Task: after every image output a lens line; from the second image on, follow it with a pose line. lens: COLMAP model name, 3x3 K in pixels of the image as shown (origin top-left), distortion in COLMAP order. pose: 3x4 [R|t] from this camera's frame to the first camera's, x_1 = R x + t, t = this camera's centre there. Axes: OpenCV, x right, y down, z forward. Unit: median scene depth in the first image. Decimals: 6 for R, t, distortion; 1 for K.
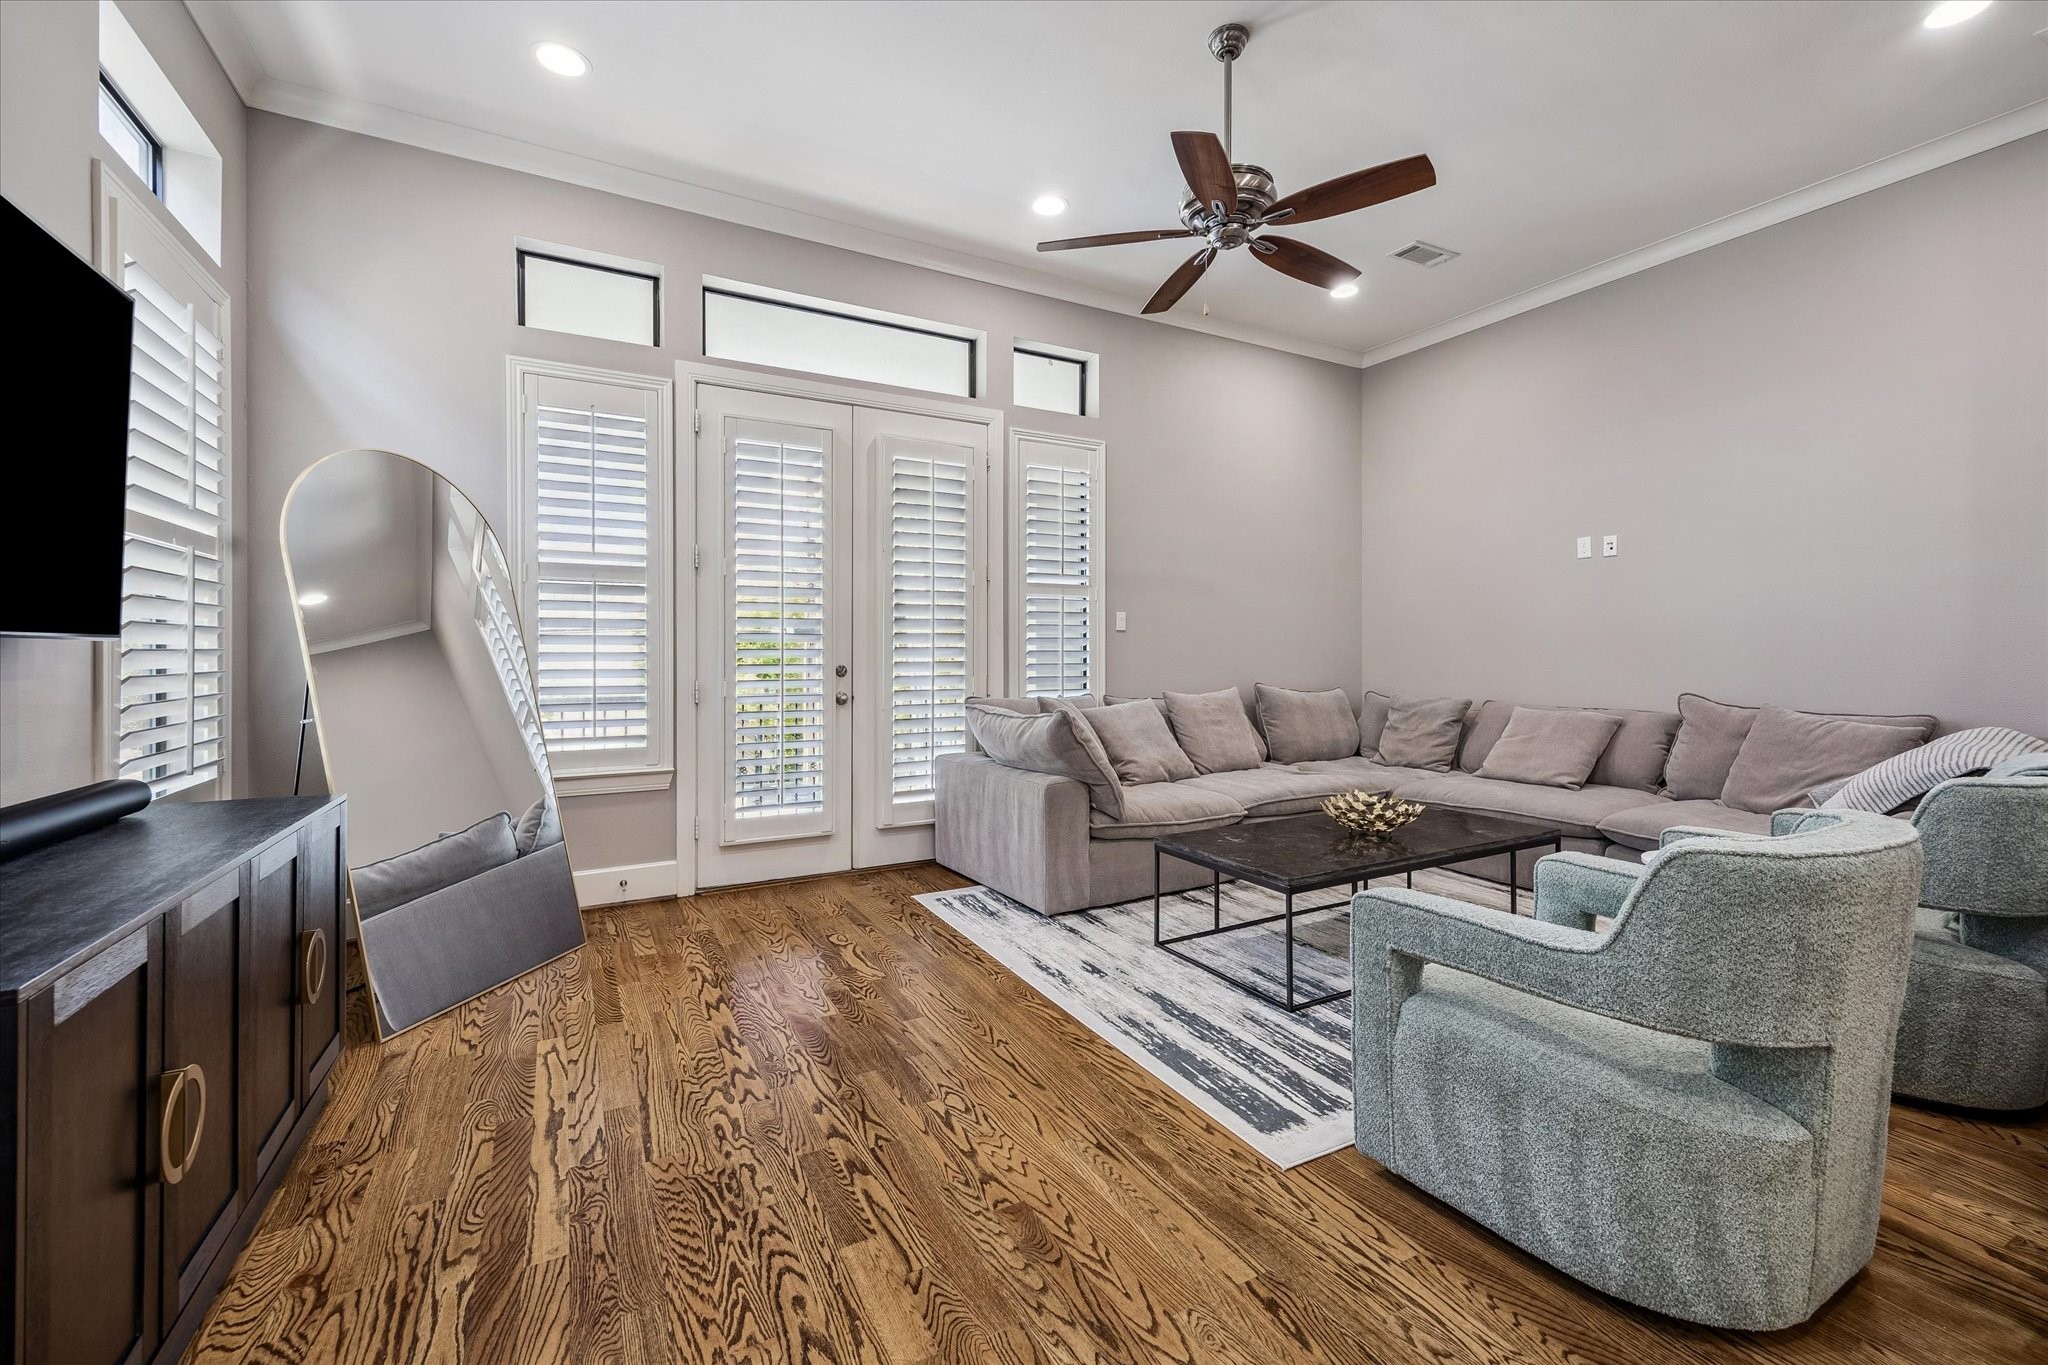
lens RADIAL K [[879.3, 0, 1077.6], [0, 879.3, 659.9], [0, 0, 1]] dist [-0.005279, -0.000577]
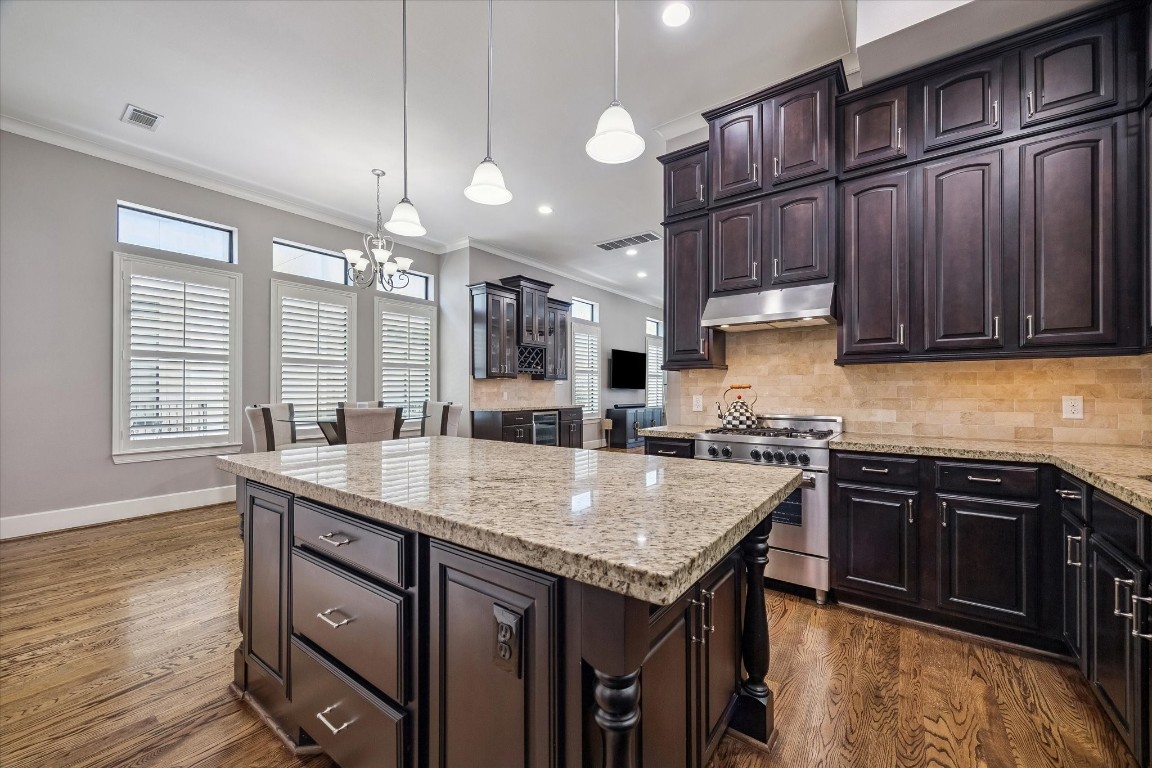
lens RADIAL K [[441.8, 0, 581.1], [0, 441.8, 390.0], [0, 0, 1]] dist [-0.001217, -0.001133]
pose [[0.398589, 0.000219, -0.917130, 2.662340], [-0.010578, 0.999935, -0.004359, 0.011626], [0.917069, 0.011439, 0.398565, -1.380513]]
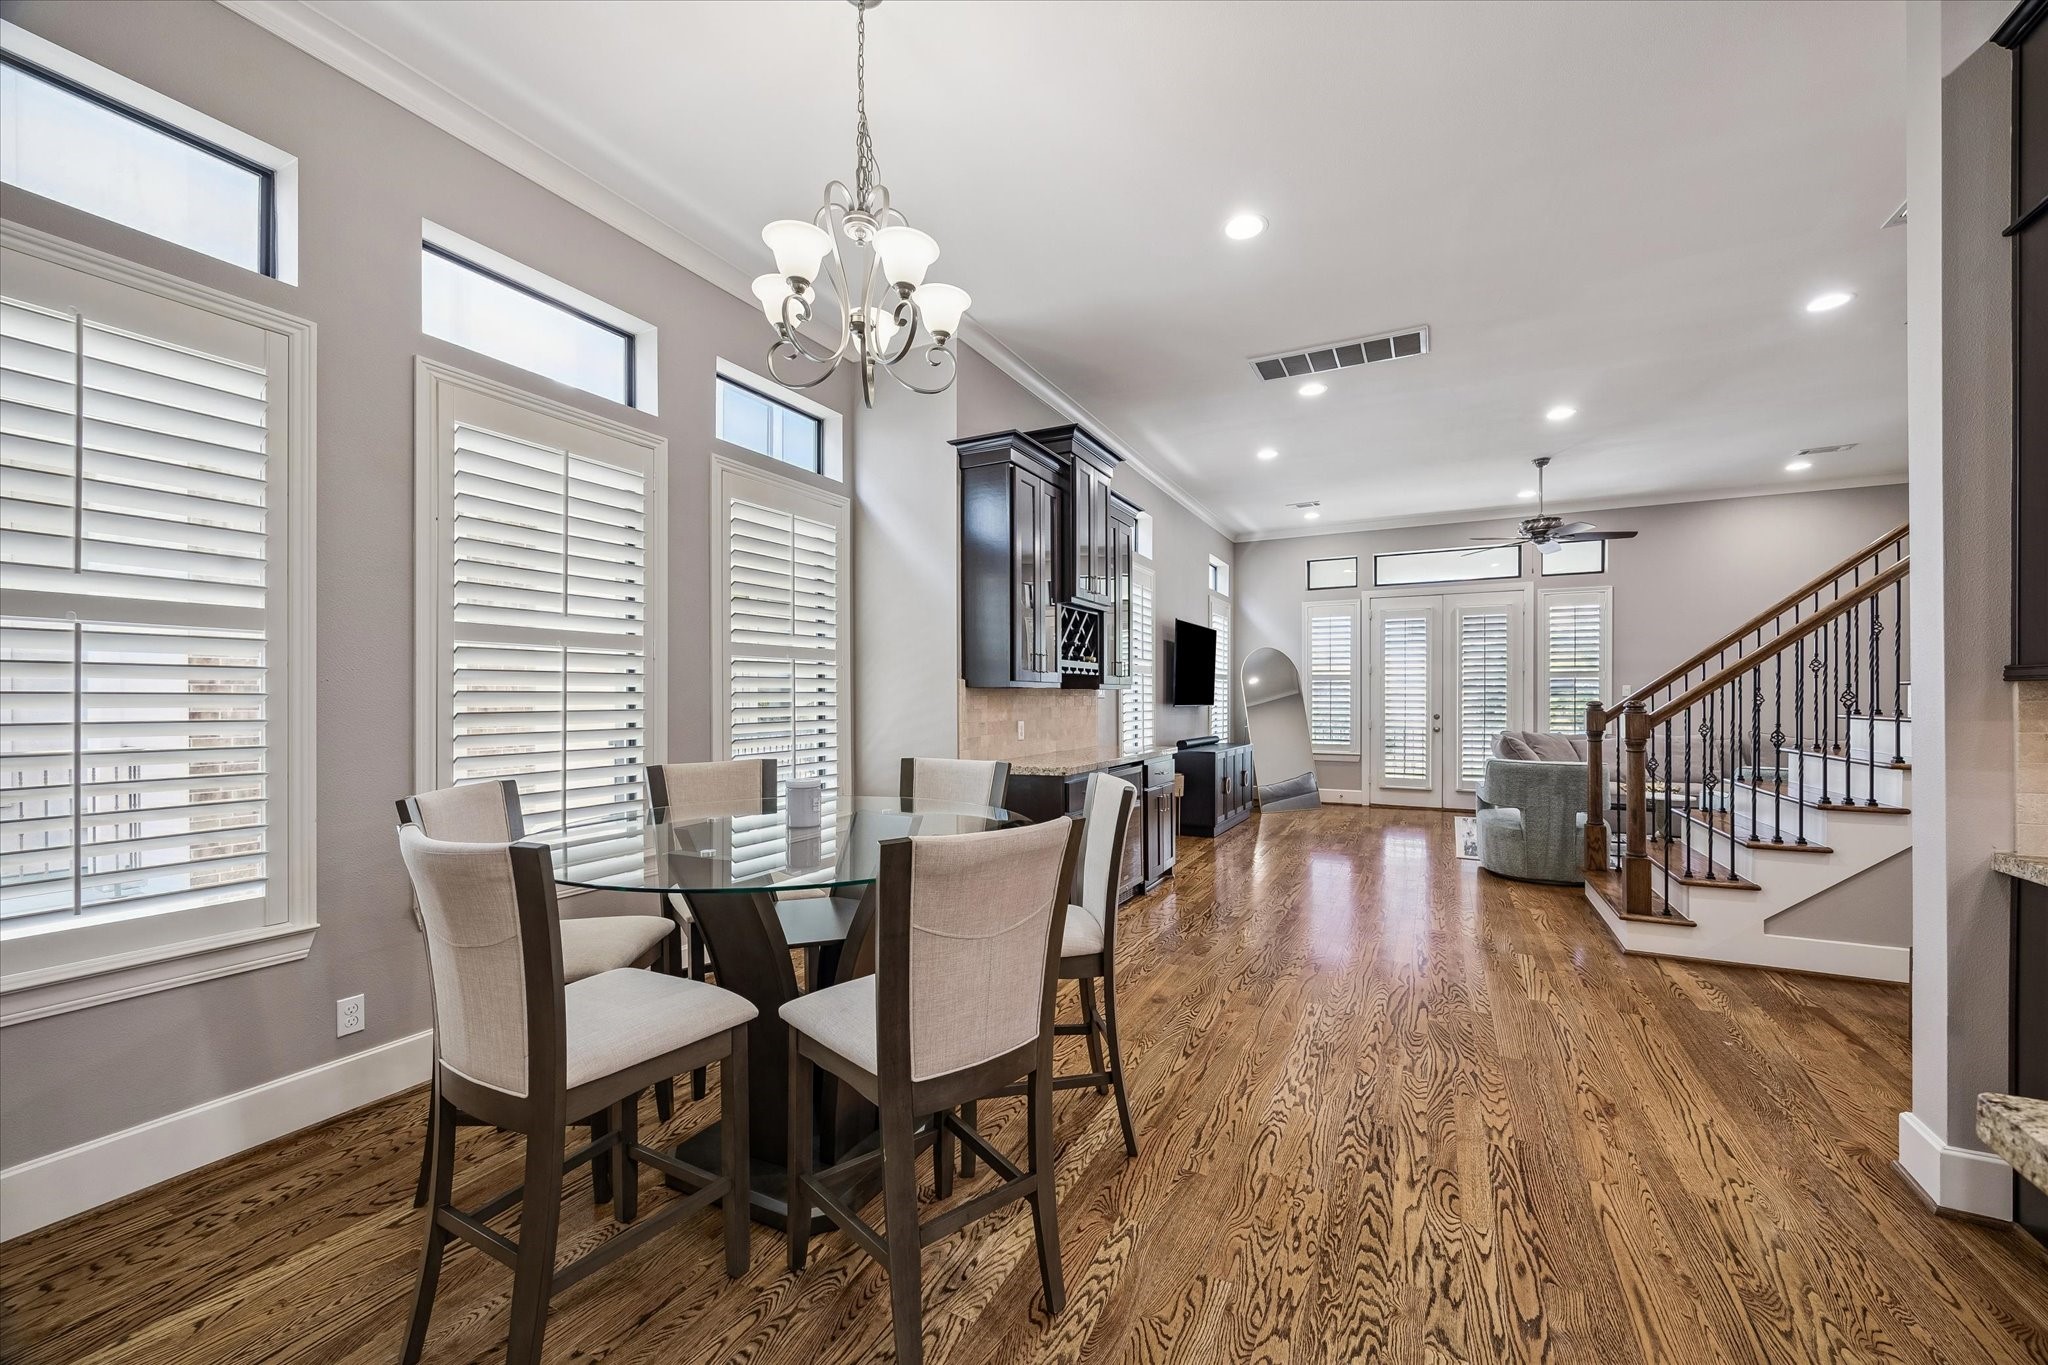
lens RADIAL K [[785.5, 0, 1031.6], [0, 785.5, 700.2], [0, 0, 1]] dist [-0.001217, -0.001133]
pose [[0.537627, 0.003406, -0.843176, 1.607448], [-0.009333, 0.999955, -0.001912, -0.029595], [0.843131, 0.008897, 0.537634, -1.742679]]
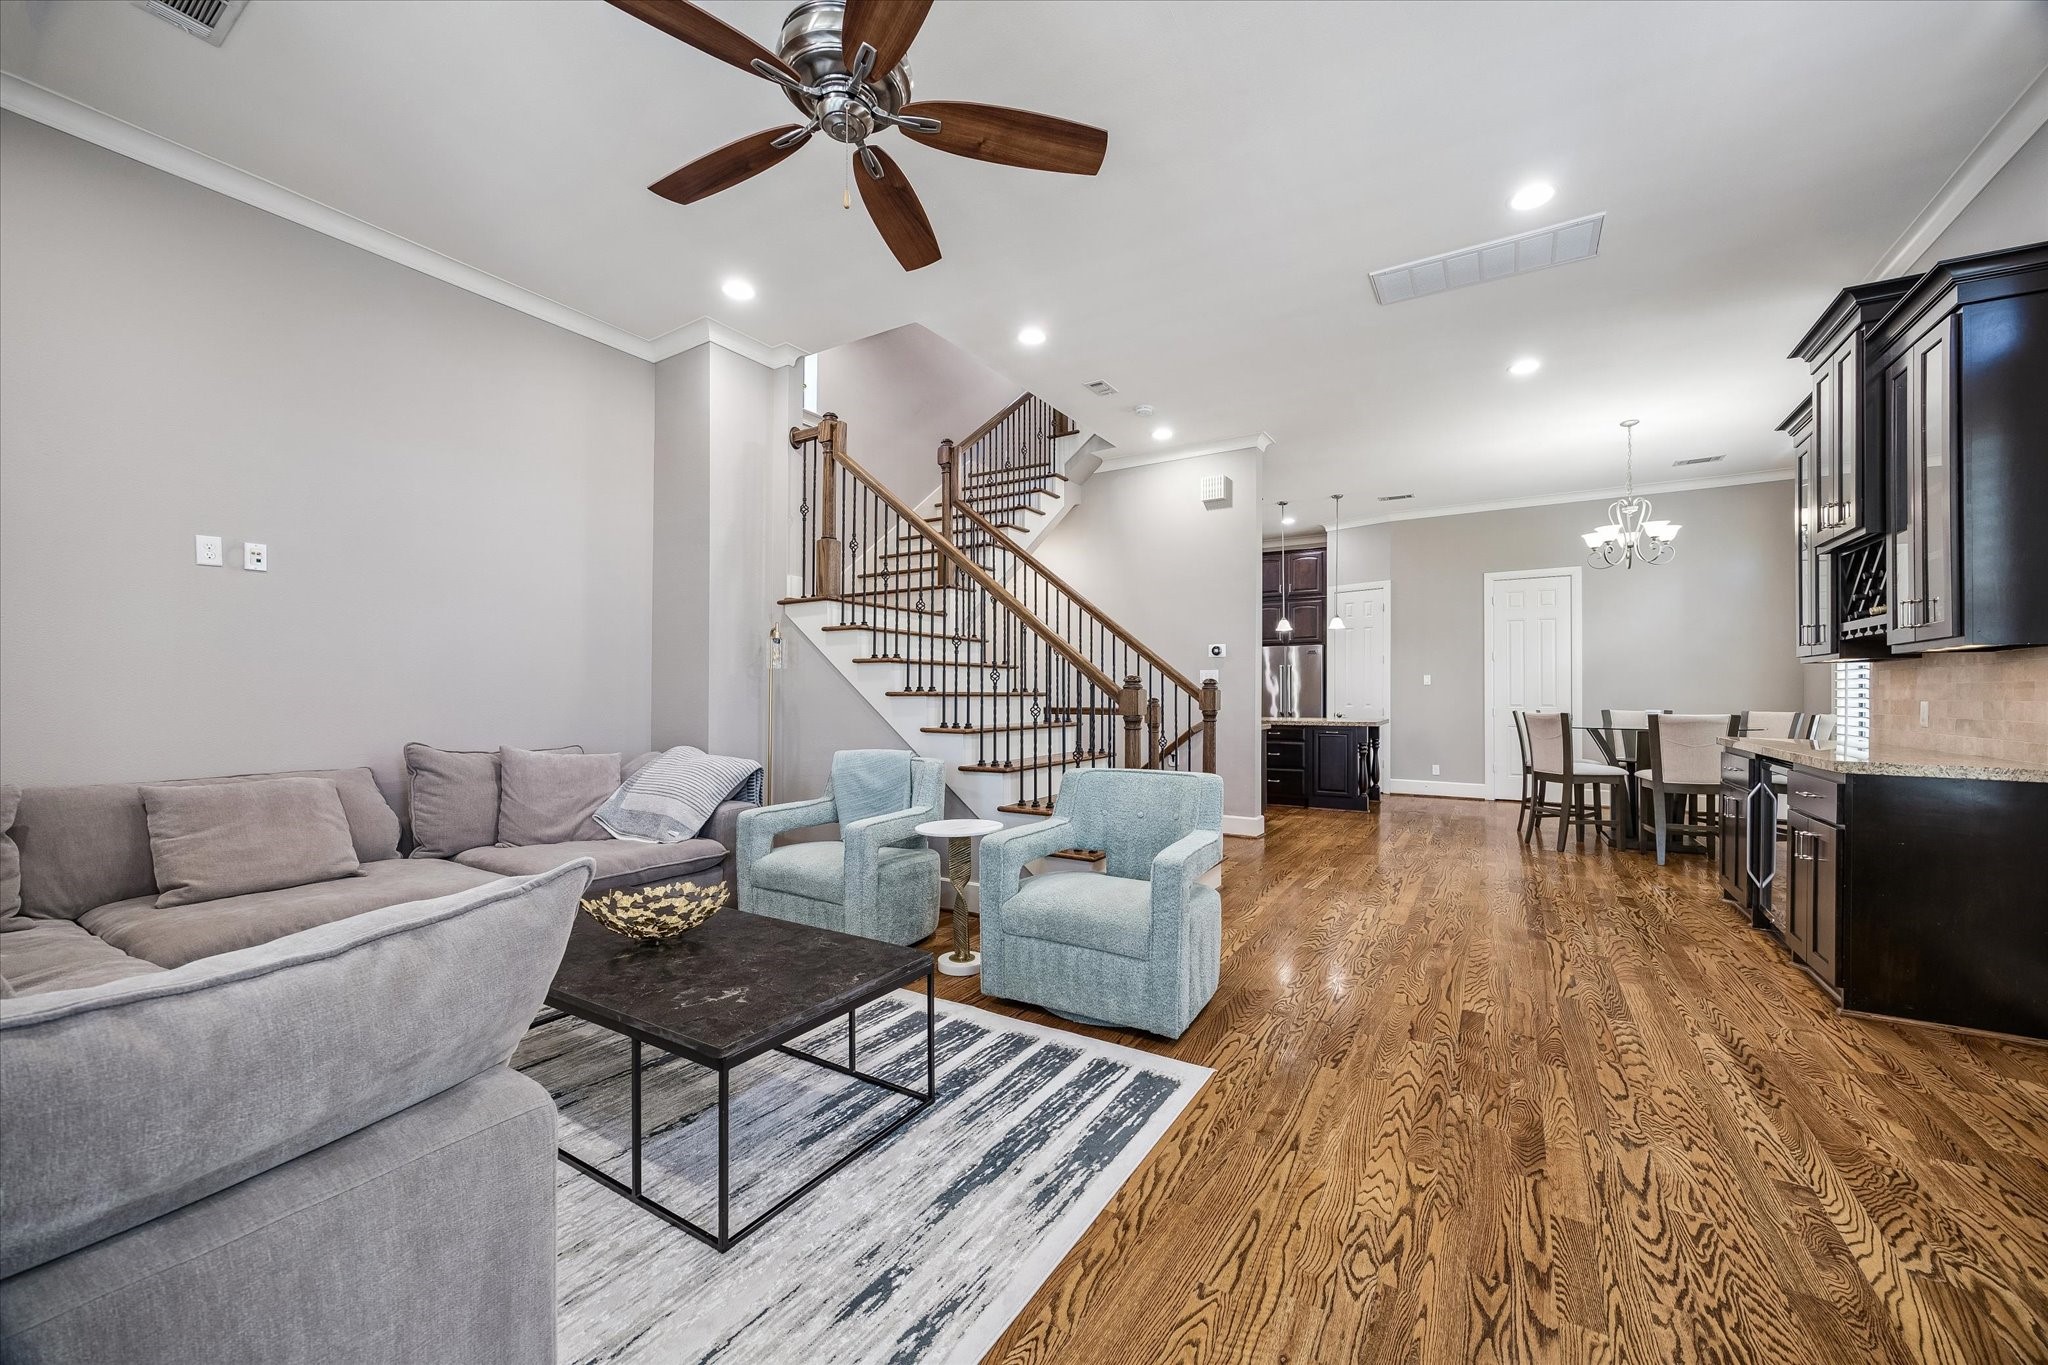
lens RADIAL K [[785.5, 0, 1017.0], [0, 785.5, 689.2], [0, 0, 1]] dist [-0.001217, -0.001133]
pose [[-0.461037, 0.007663, 0.887348, -0.569438], [0.009855, 0.999945, -0.003515, -0.015027], [-0.887326, 0.007125, -0.461088, 1.451480]]
